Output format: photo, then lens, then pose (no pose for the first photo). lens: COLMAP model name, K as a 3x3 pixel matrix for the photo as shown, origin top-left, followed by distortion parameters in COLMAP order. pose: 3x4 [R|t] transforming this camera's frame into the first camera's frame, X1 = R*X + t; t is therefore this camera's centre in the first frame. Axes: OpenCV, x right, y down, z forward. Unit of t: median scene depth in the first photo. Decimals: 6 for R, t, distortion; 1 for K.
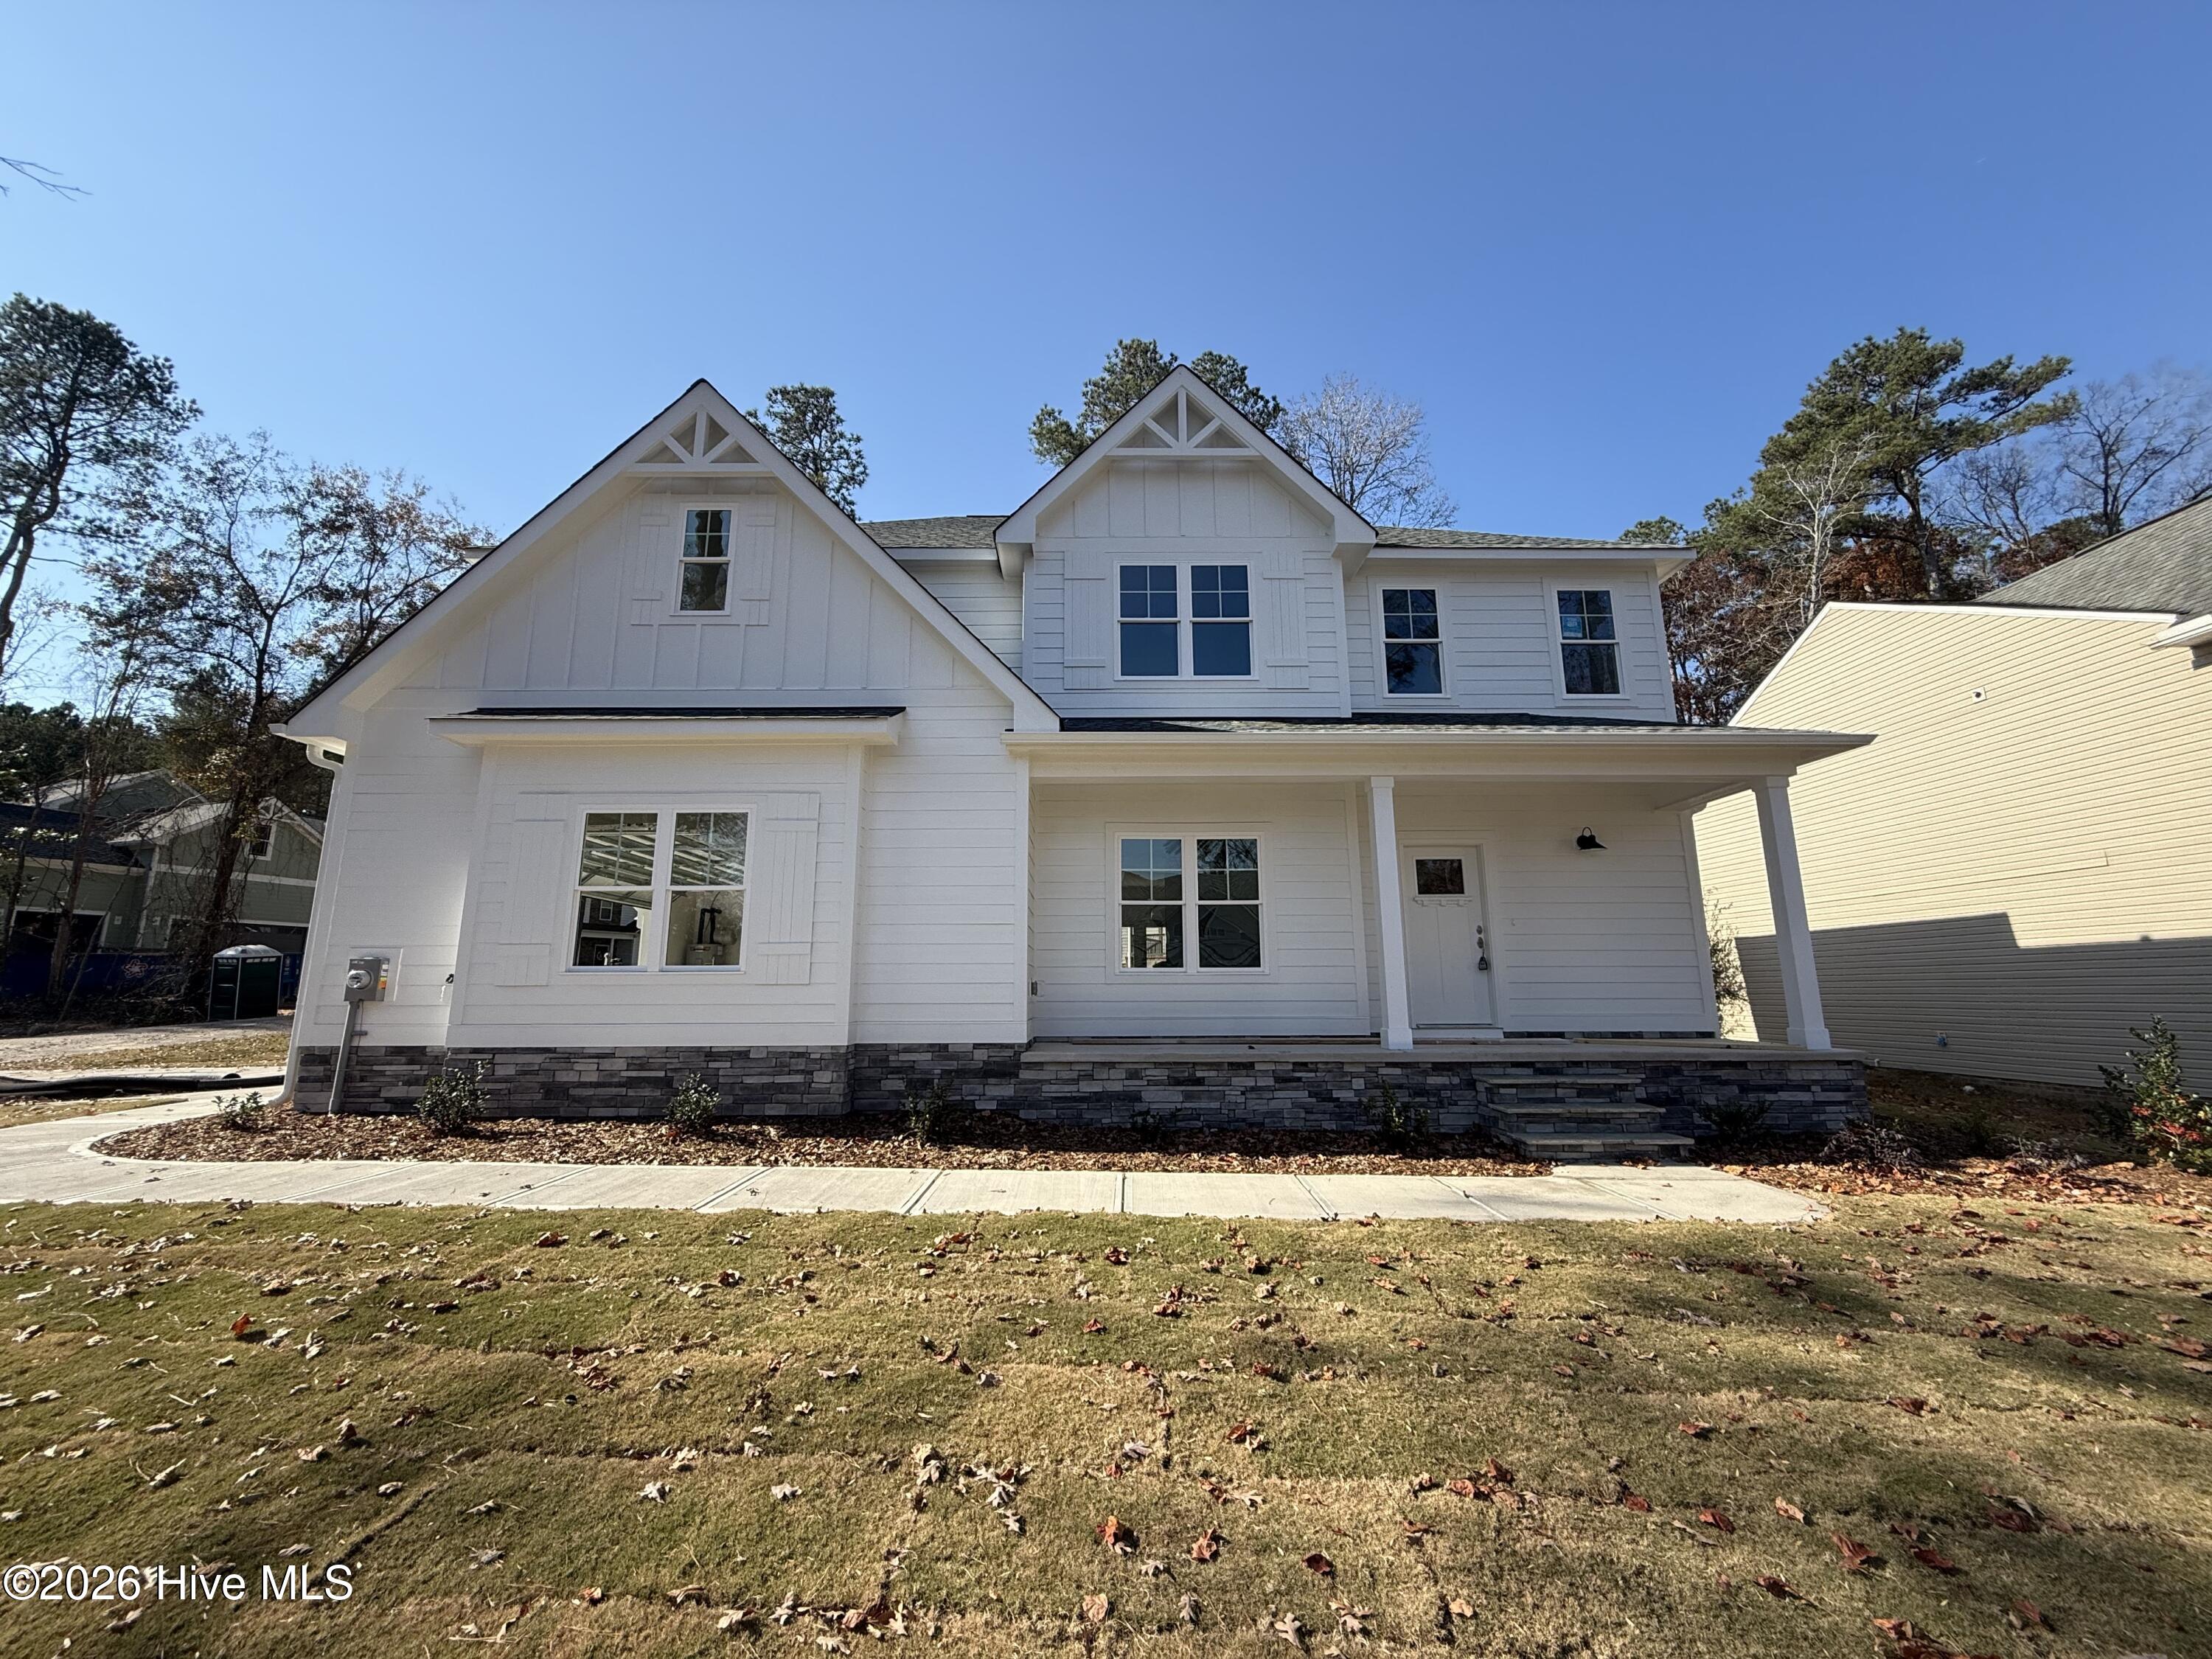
lens RADIAL K [[886.7, 0, 1109.2], [0, 886.7, 827.1], [0, 0, 1]] dist [0.002322, 0.000049]
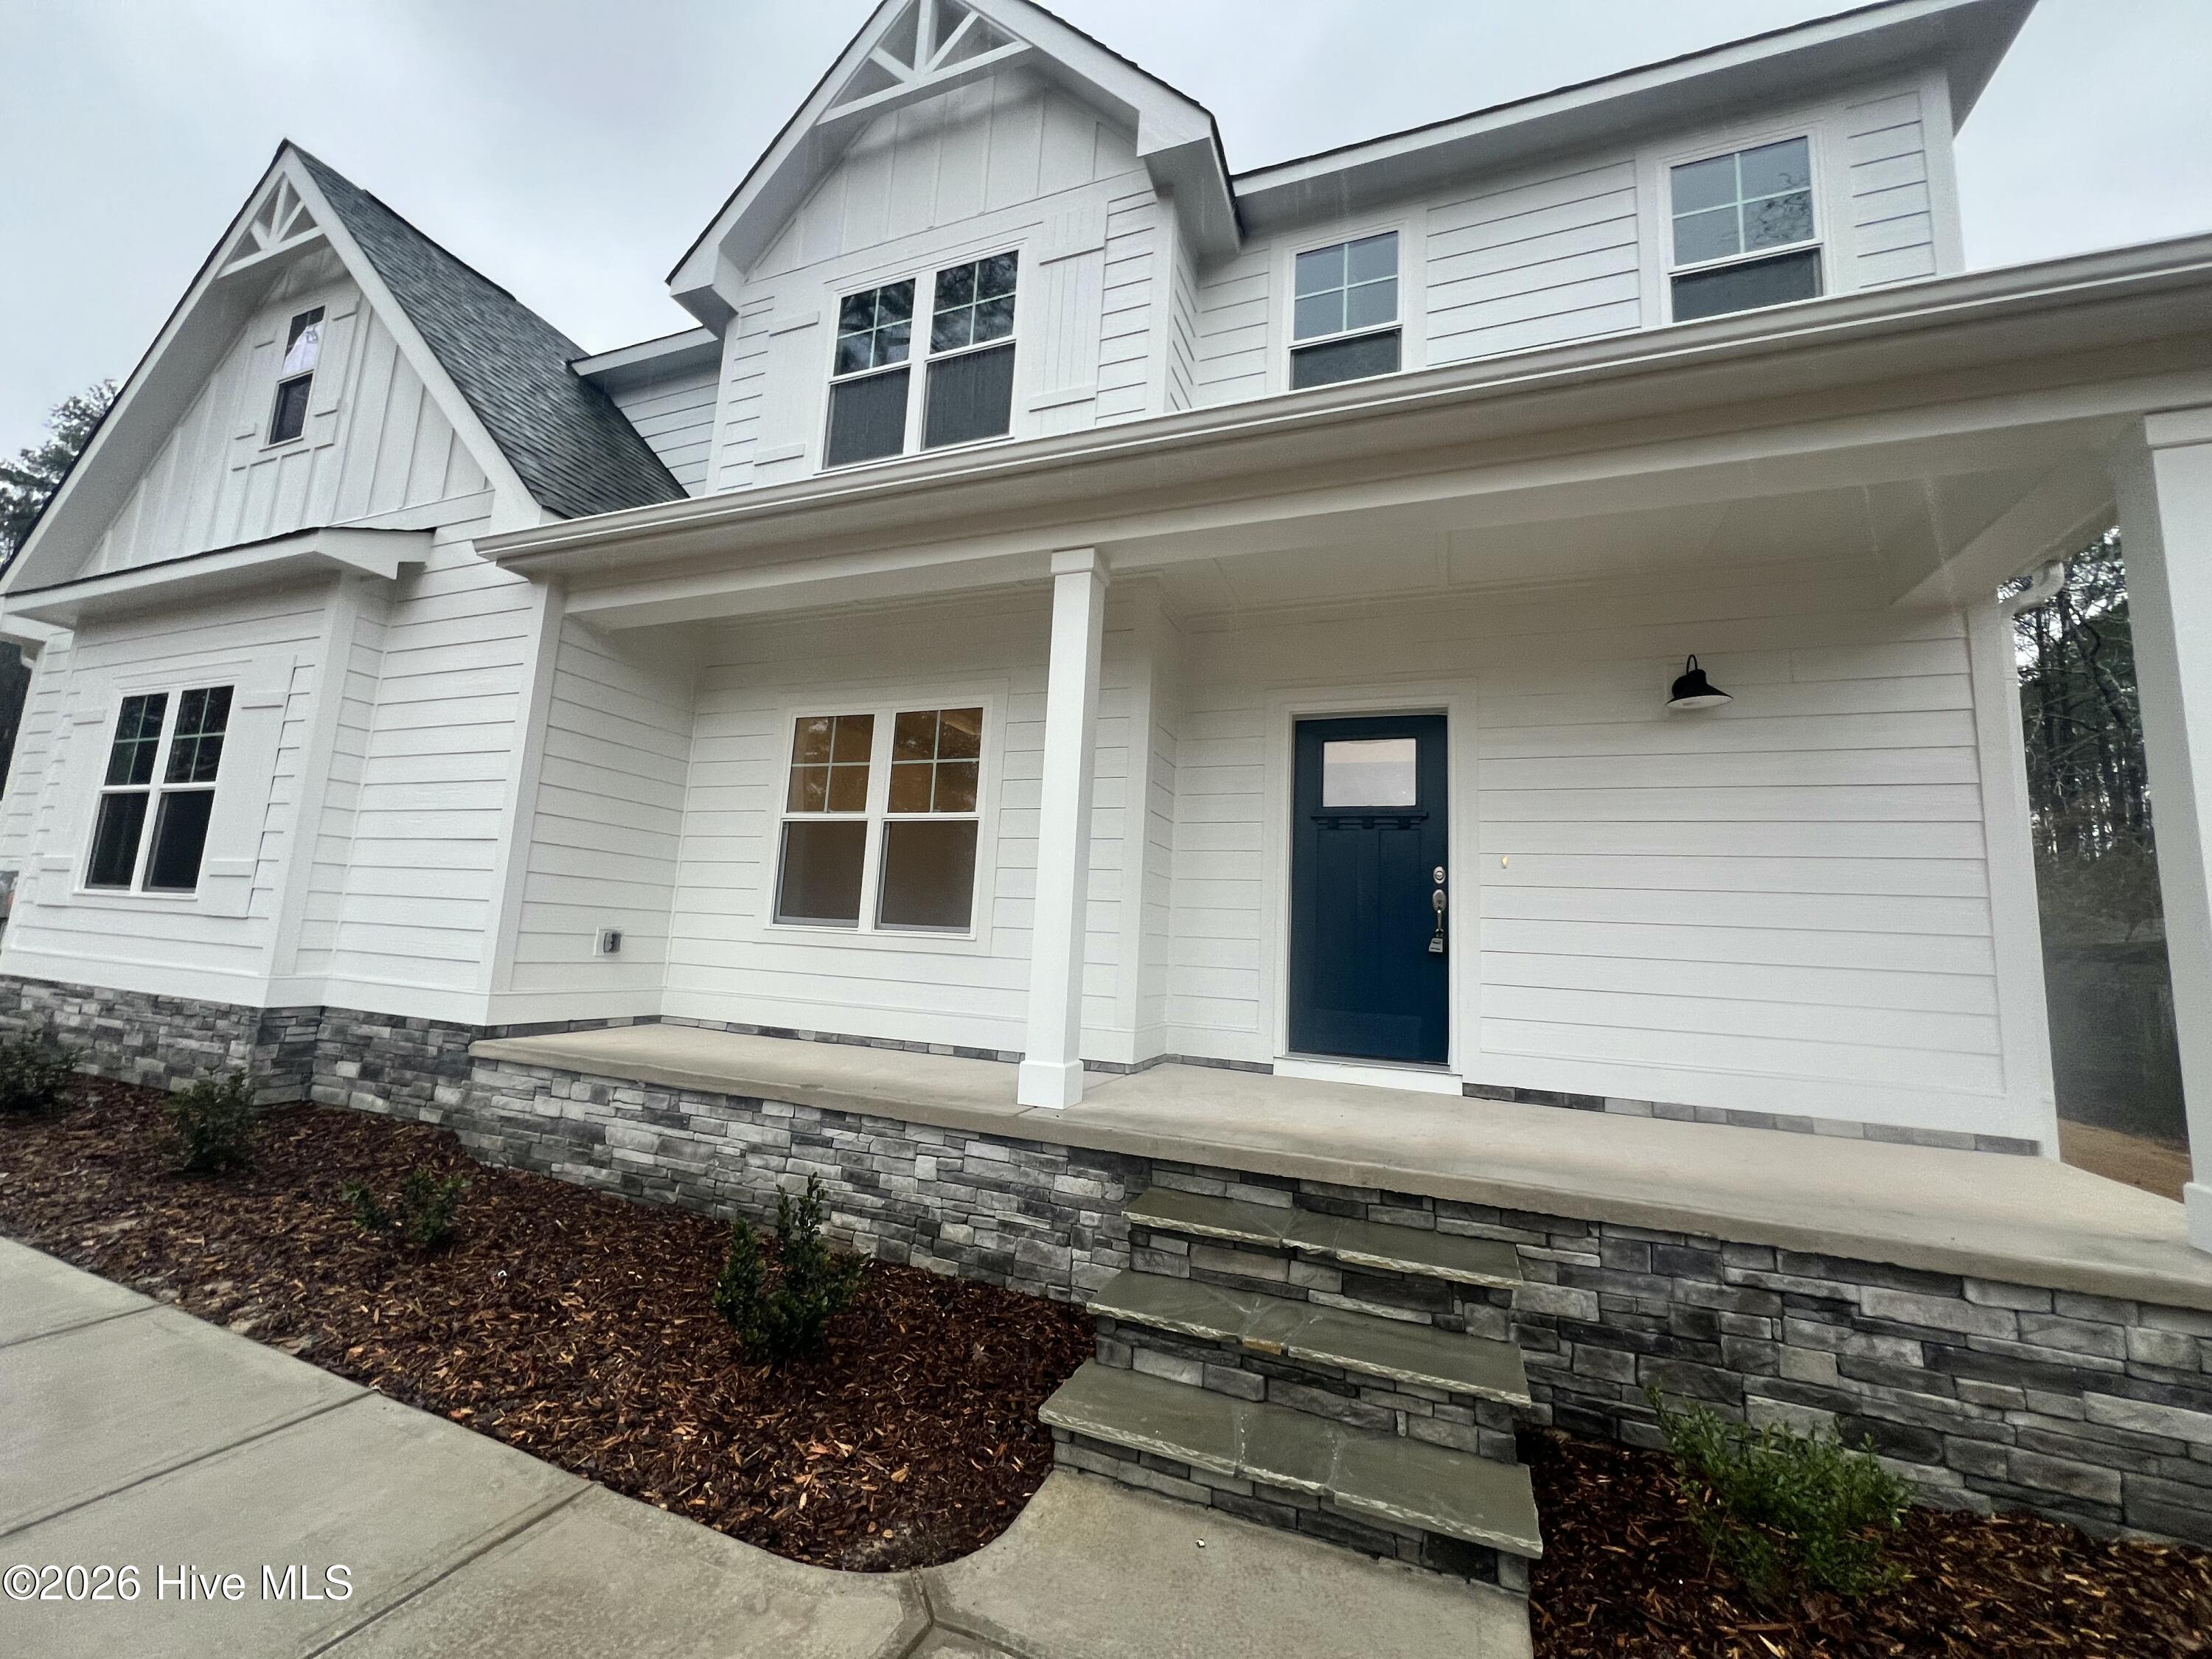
lens RADIAL K [[885.3, 0, 1099.3], [0, 885.3, 836.6], [0, 0, 1]] dist [-0.003017, 0.000840]
pose [[0.924972, 0.003874, -0.380016, 0.536304], [0.012922, 0.999049, 0.041638, 0.087634], [0.379816, -0.043424, 0.924042, 0.580724]]
